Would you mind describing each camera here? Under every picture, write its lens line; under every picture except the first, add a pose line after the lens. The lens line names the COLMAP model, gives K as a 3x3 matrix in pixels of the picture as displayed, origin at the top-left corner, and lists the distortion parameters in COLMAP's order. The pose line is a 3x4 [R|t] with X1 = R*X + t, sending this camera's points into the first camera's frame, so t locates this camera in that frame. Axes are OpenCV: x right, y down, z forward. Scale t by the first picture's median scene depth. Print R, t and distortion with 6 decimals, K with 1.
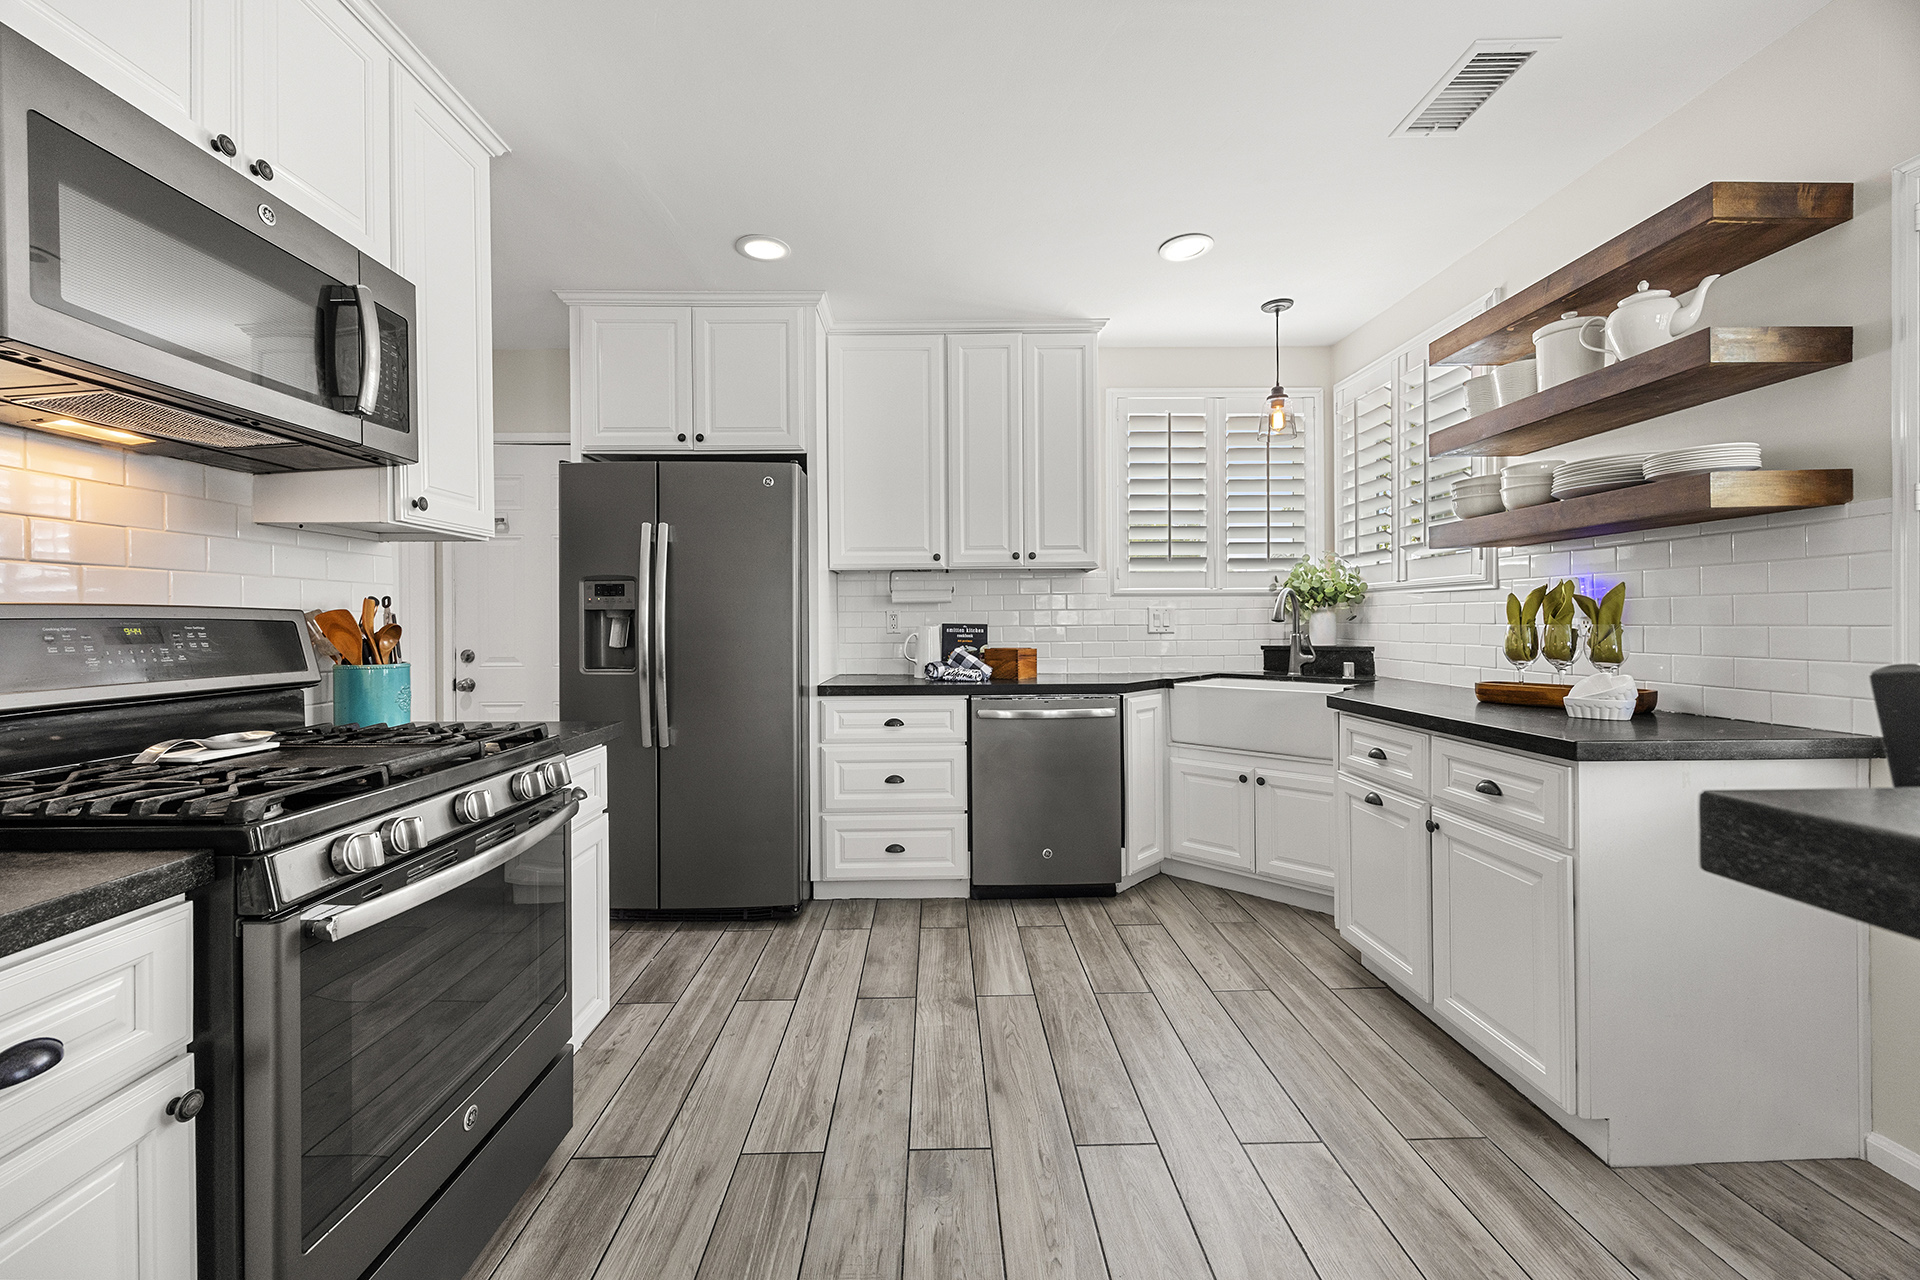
lens RADIAL K [[745.3, 0, 945.1], [0, 745.3, 632.4], [0, 0, 1]] dist [-0.006670, 0.000995]
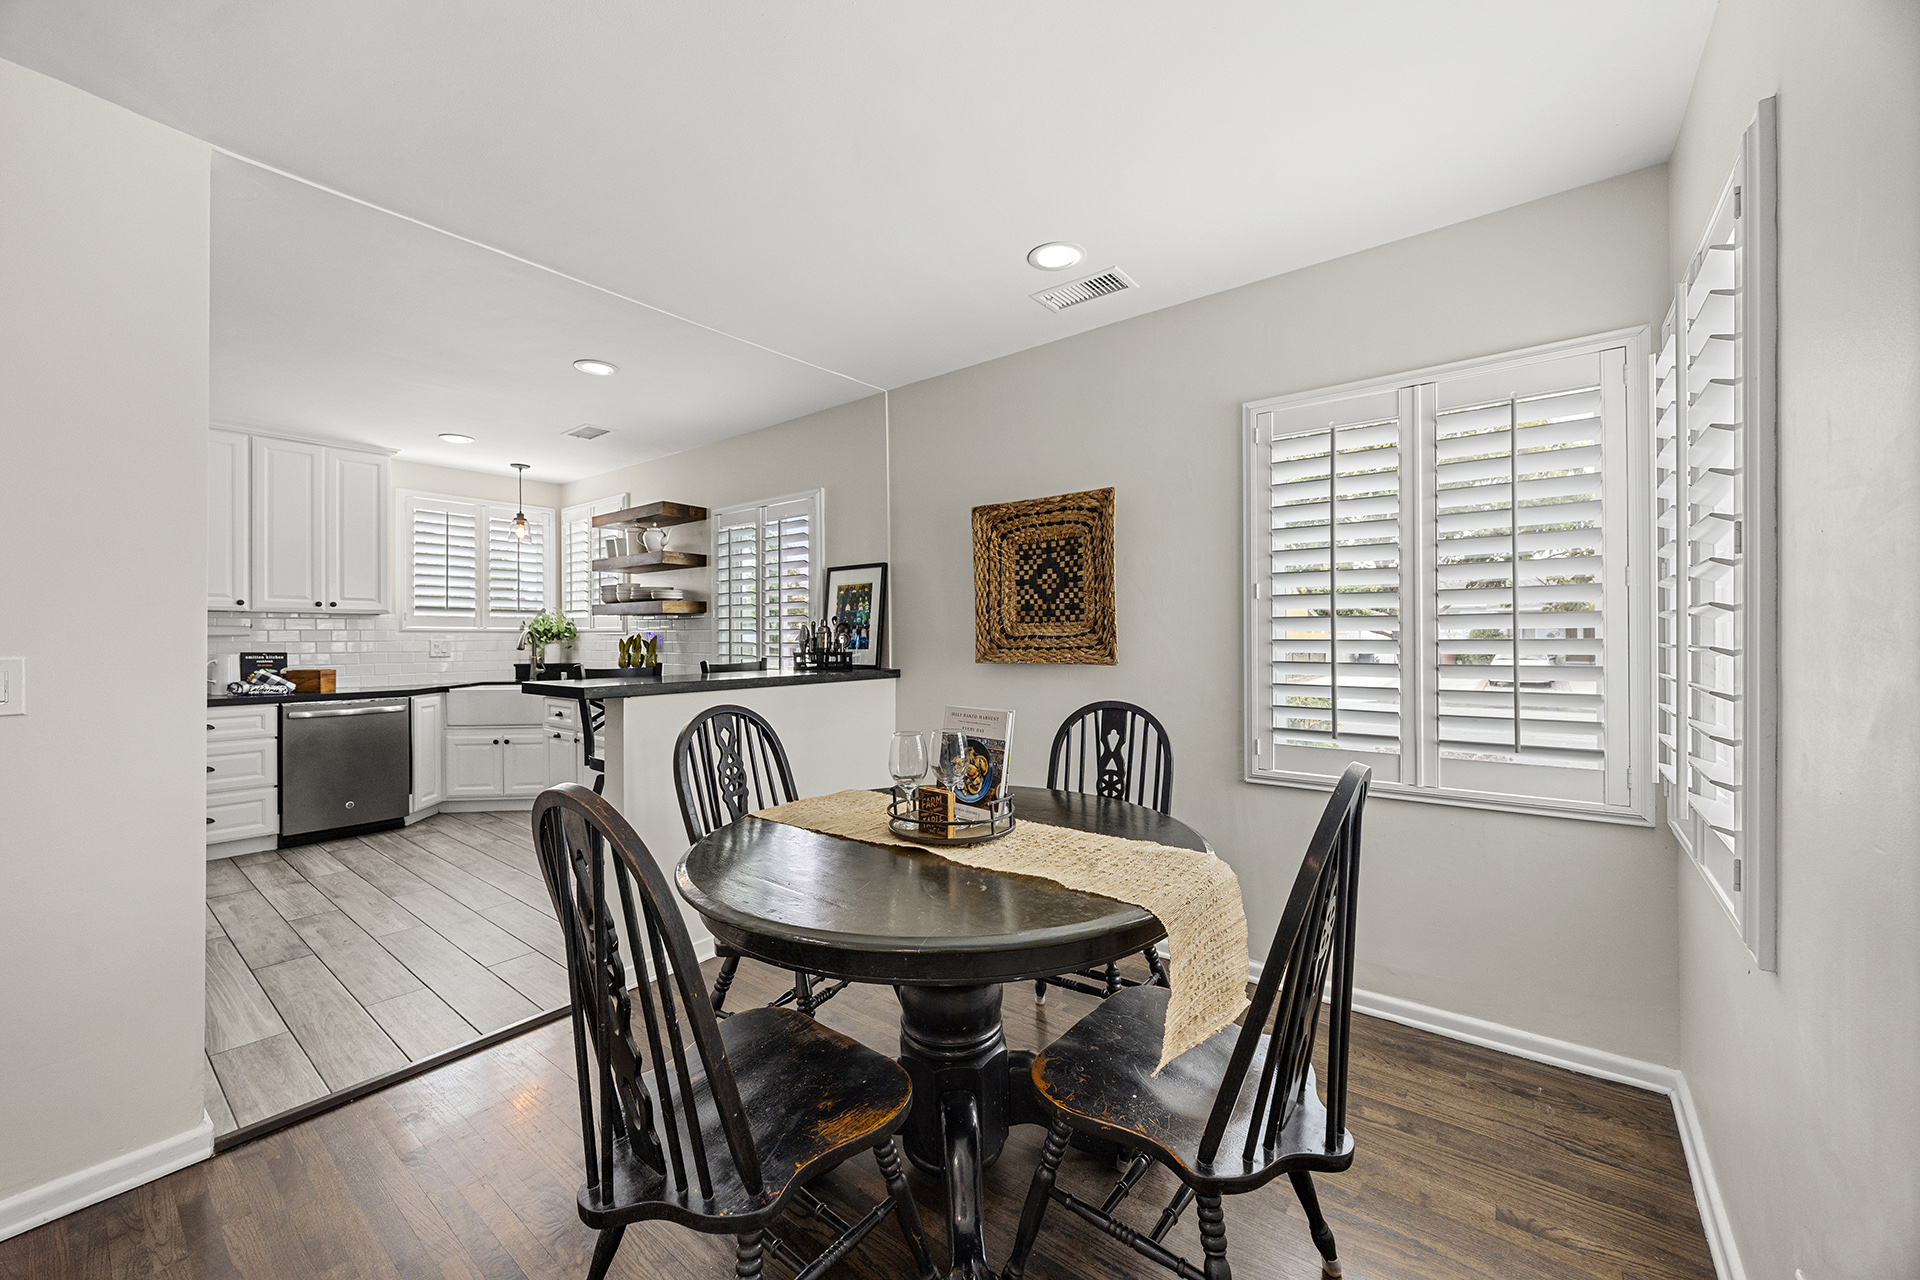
lens RADIAL K [[745.3, 0, 969.4], [0, 745.3, 637.2], [0, 0, 1]] dist [-0.006670, 0.000995]
pose [[0.626205, 0.007274, 0.779624, -0.285726], [0.006692, 0.999869, -0.014704, -0.013491], [-0.779630, 0.014425, 0.626075, -1.049348]]
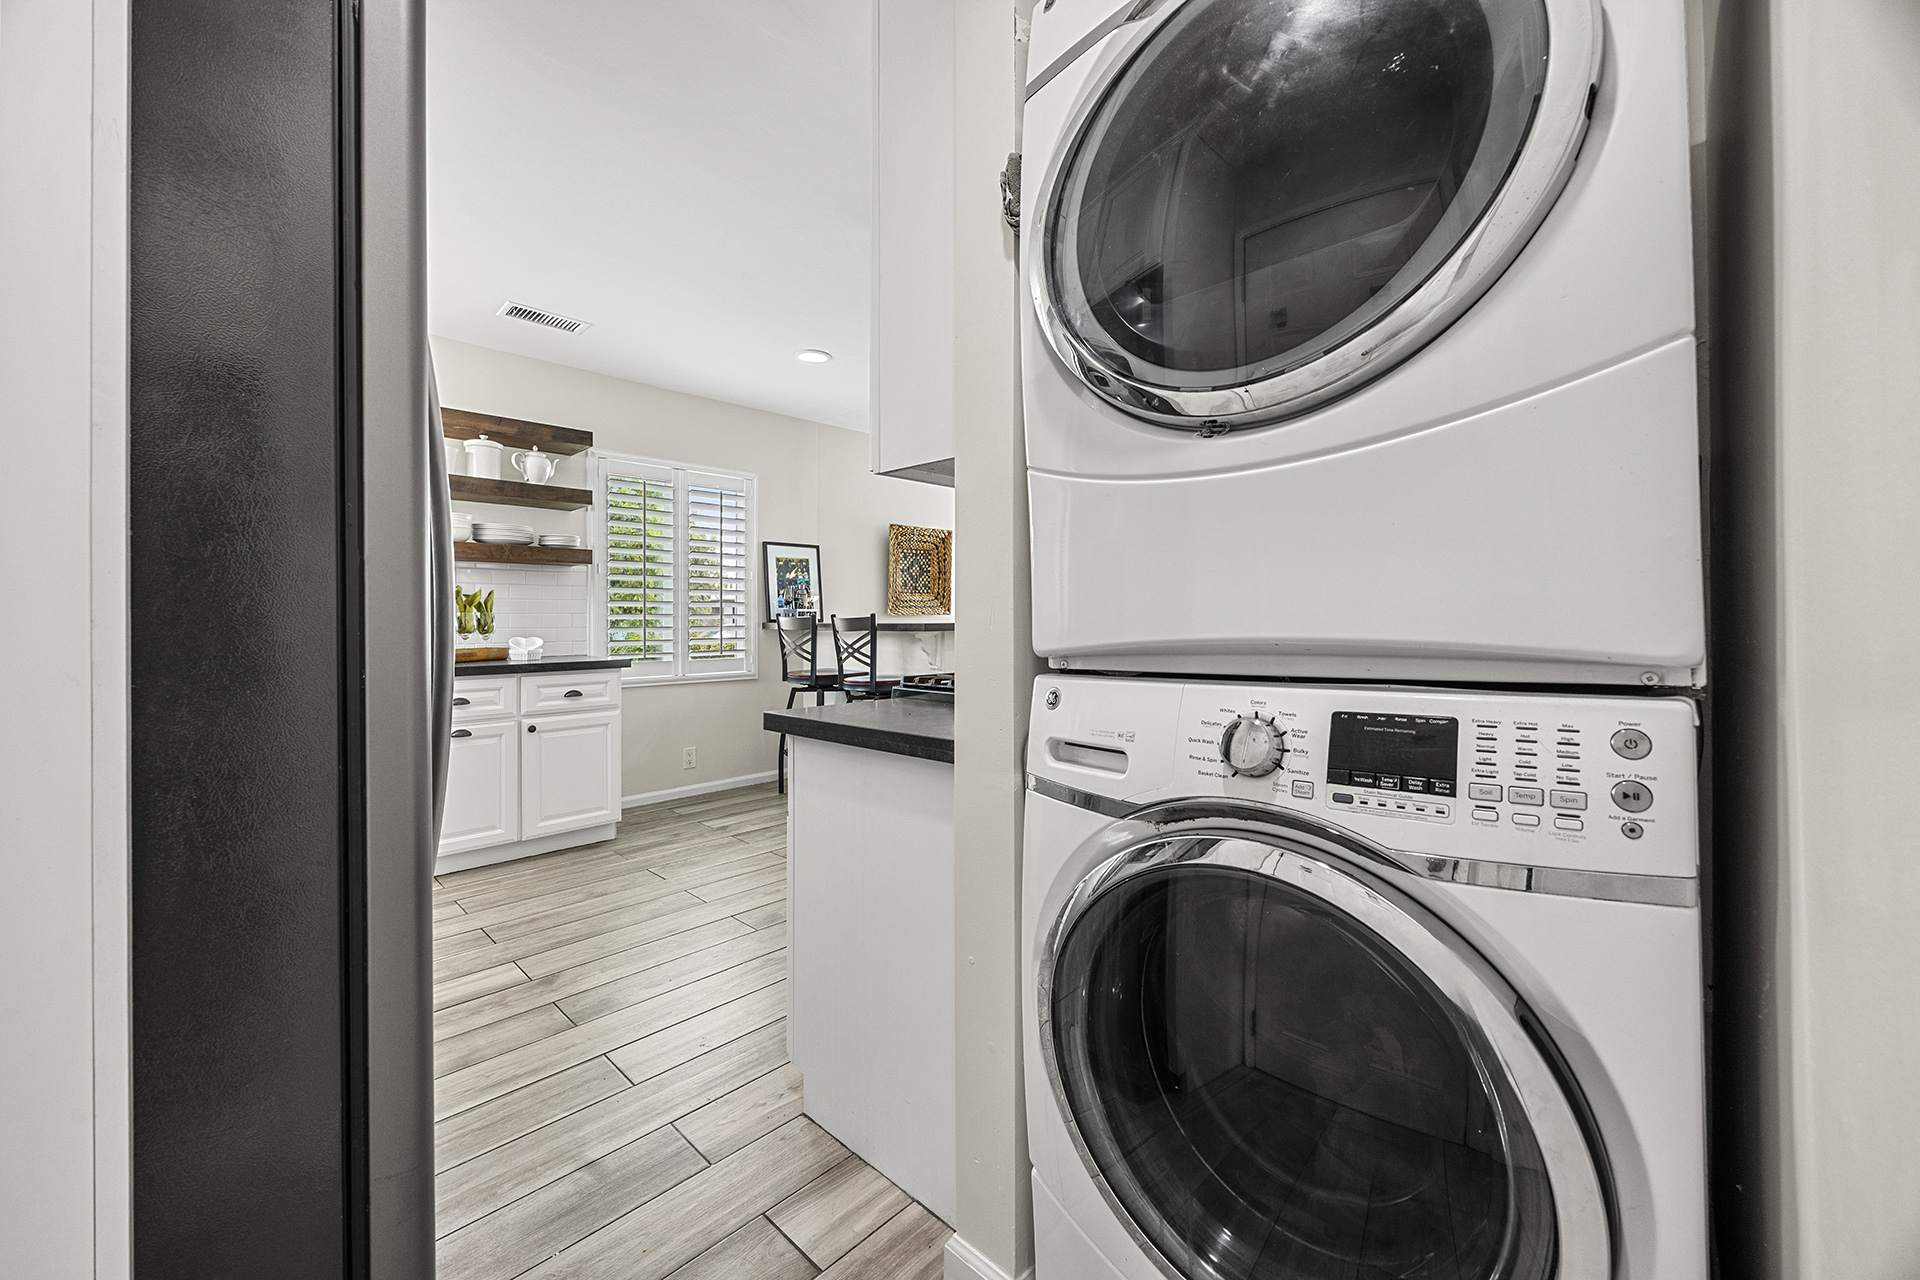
lens RADIAL K [[745.3, 0, 957.3], [0, 745.3, 672.0], [0, 0, 1]] dist [-0.006670, 0.000995]
pose [[-0.720716, -0.035735, 0.692309, -0.917760], [0.021698, 0.997018, 0.074052, 0.018231], [-0.692891, 0.068392, -0.717791, 1.145968]]
